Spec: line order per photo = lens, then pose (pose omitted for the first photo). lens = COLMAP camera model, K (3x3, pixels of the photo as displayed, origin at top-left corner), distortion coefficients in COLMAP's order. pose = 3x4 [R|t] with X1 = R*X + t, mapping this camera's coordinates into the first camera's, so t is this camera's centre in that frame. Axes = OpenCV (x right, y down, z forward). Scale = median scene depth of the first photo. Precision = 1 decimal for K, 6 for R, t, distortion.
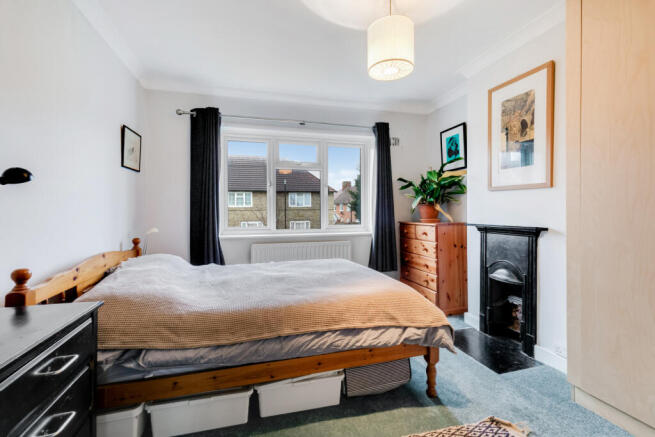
lens RADIAL K [[300.6, 0, 325.7], [0, 300.6, 212.8], [0, 0, 1]] dist [0.008600, -0.002599]
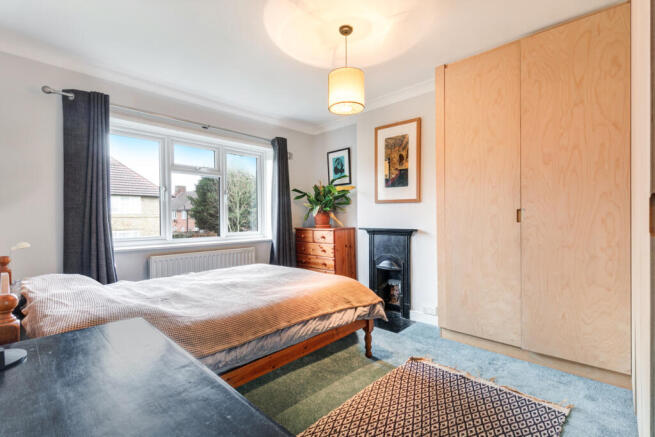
lens RADIAL K [[300.6, 0, 329.5], [0, 300.6, 219.7], [0, 0, 1]] dist [0.010708, -0.002304]
pose [[0.856418, -0.004167, 0.516266, -0.335271], [0.005296, 0.999986, -0.000716, 0.000445], [-0.516256, 0.003347, 0.856428, -0.037072]]
